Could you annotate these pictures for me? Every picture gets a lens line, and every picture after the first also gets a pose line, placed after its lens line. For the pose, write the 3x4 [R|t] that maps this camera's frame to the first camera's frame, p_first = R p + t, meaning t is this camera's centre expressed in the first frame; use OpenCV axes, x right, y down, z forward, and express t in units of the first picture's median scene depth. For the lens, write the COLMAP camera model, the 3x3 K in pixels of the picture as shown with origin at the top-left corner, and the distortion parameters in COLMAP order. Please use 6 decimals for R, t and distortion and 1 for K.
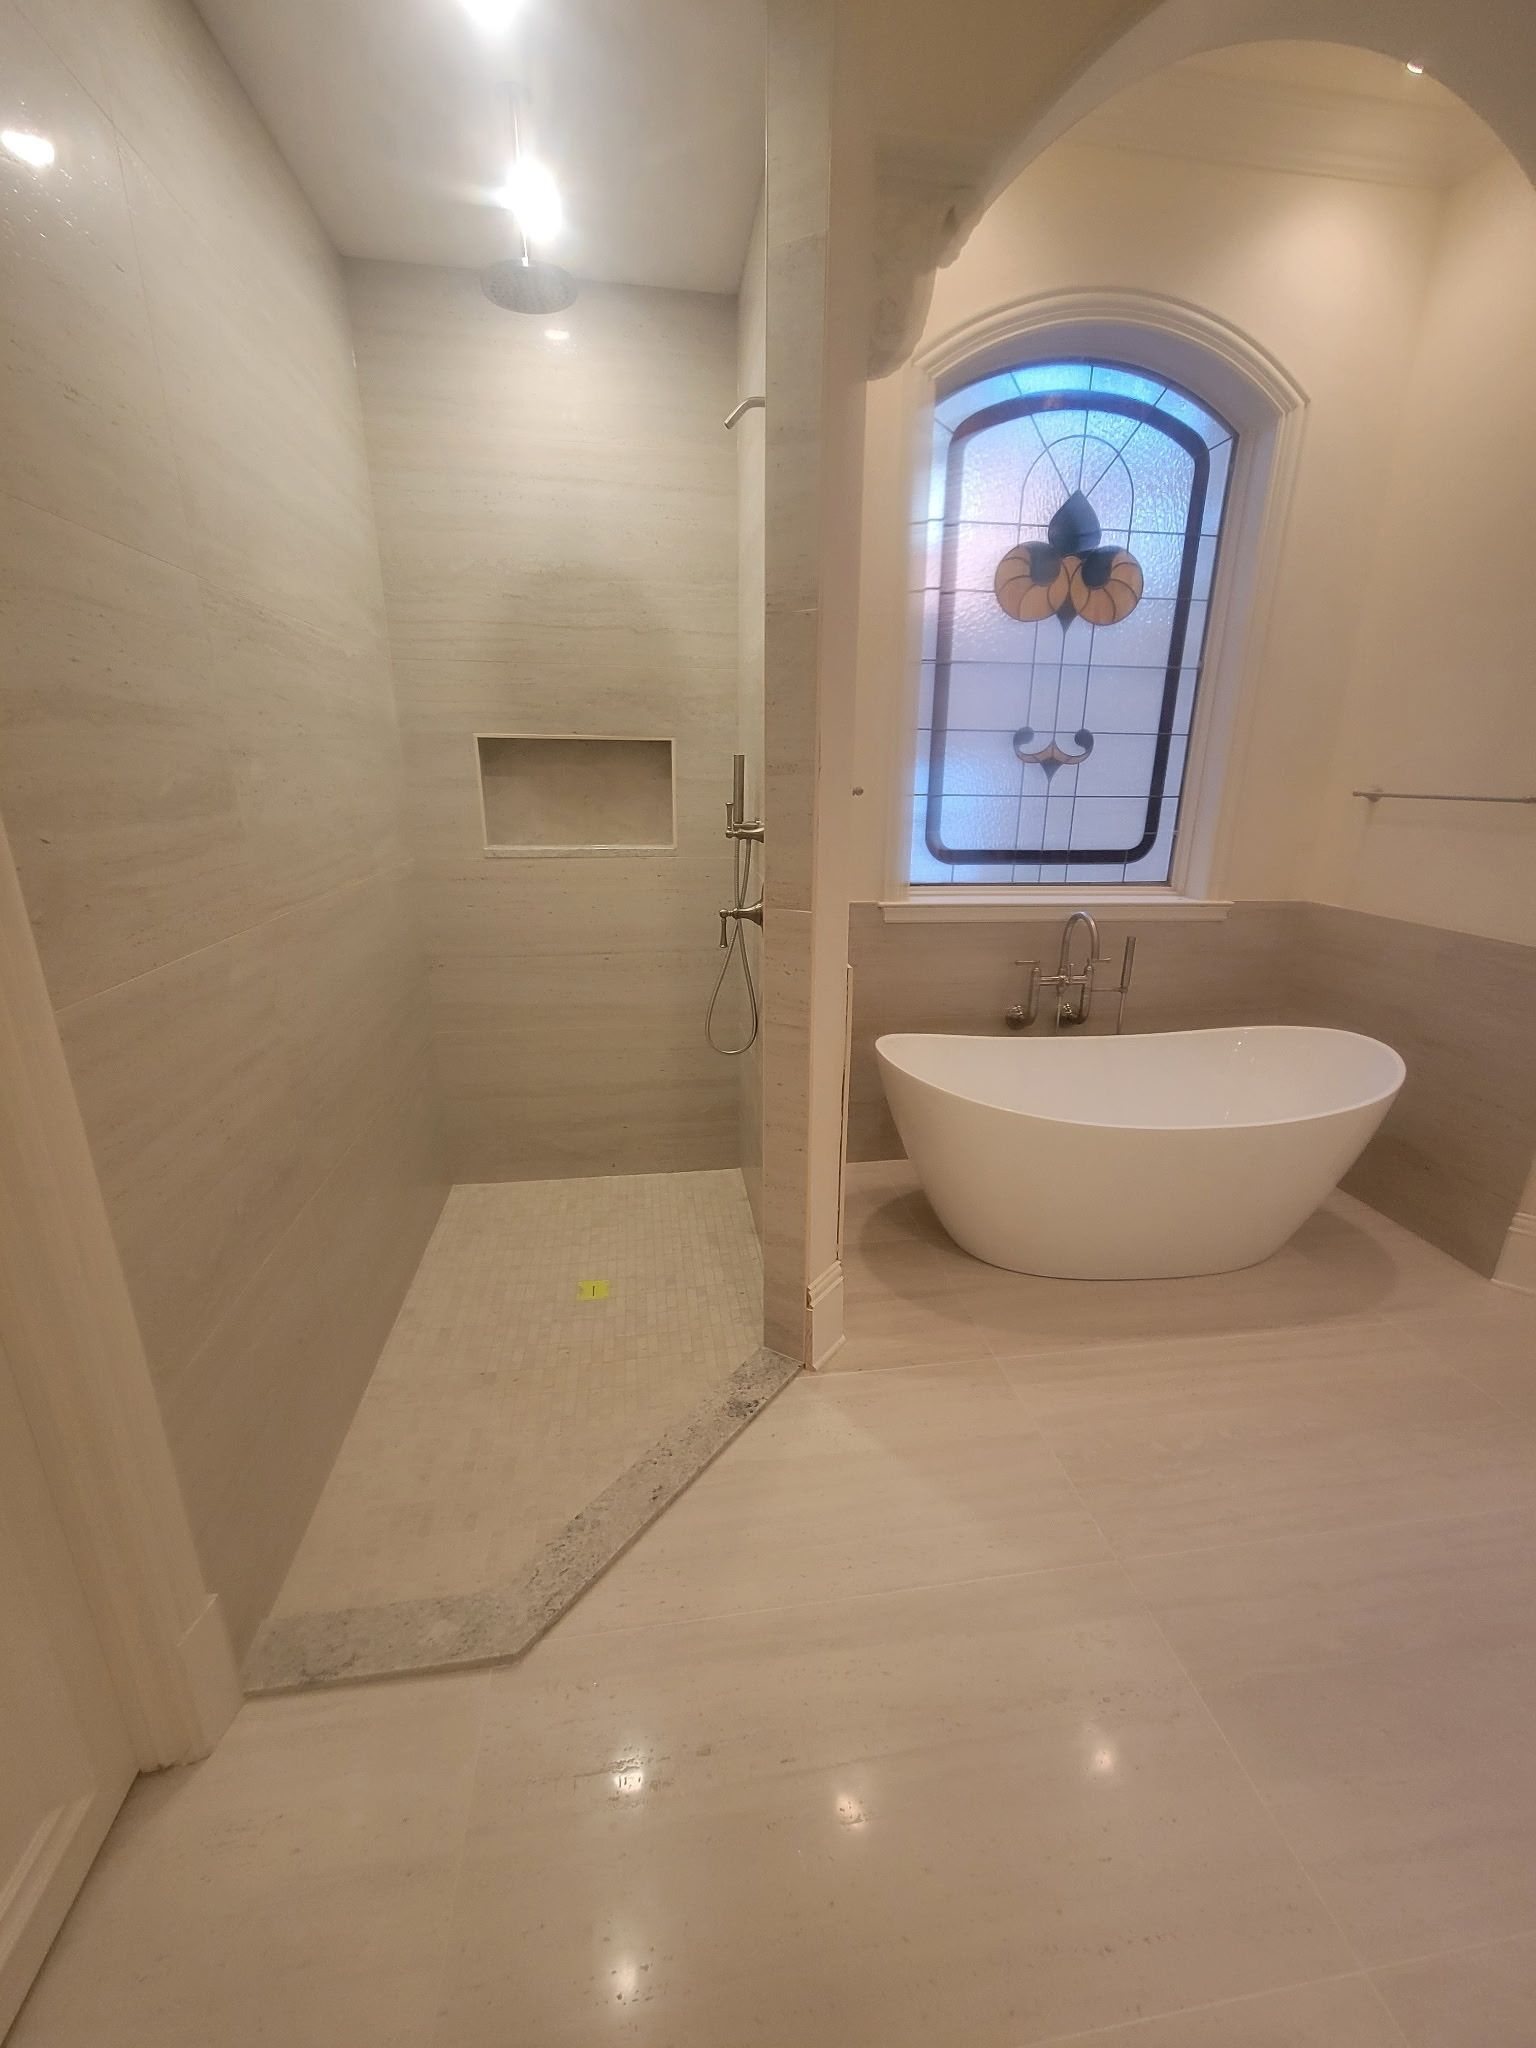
lens RADIAL K [[836.2, 0, 769.5], [0, 836.2, 1020.2], [0, 0, 1]] dist [0.000888, 0.000215]
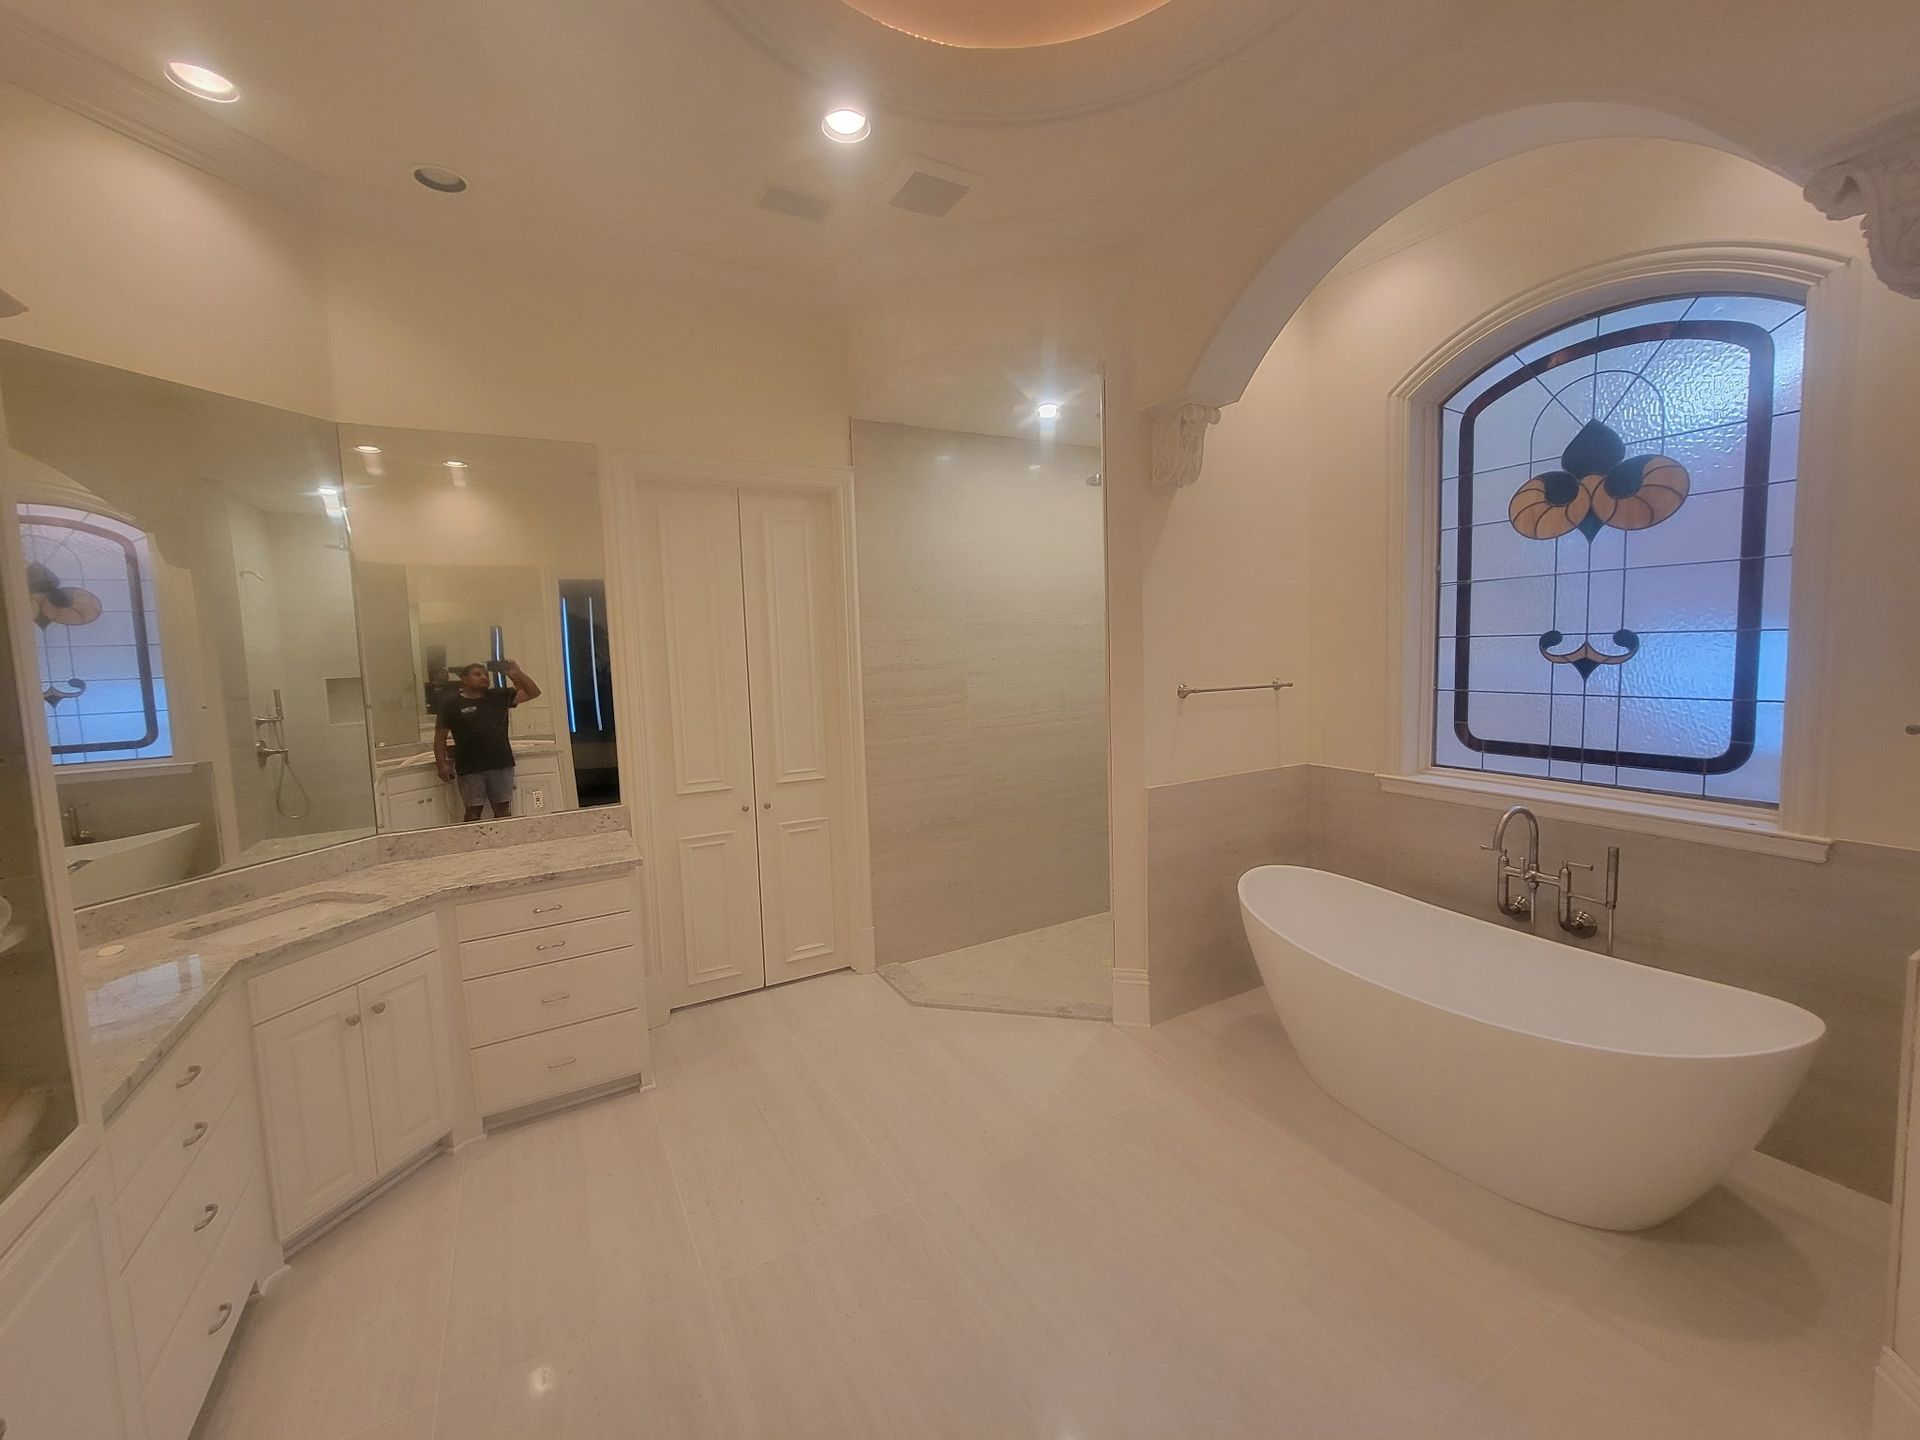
lens RADIAL K [[784.0, 0, 961.9], [0, 784.0, 719.1], [0, 0, 1]] dist [0.000888, 0.000215]
pose [[0.368904, 0.059034, -0.927591, 0.957232], [-0.260369, 0.964588, -0.042160, -0.010038], [0.892254, 0.257069, 0.371211, 0.004799]]
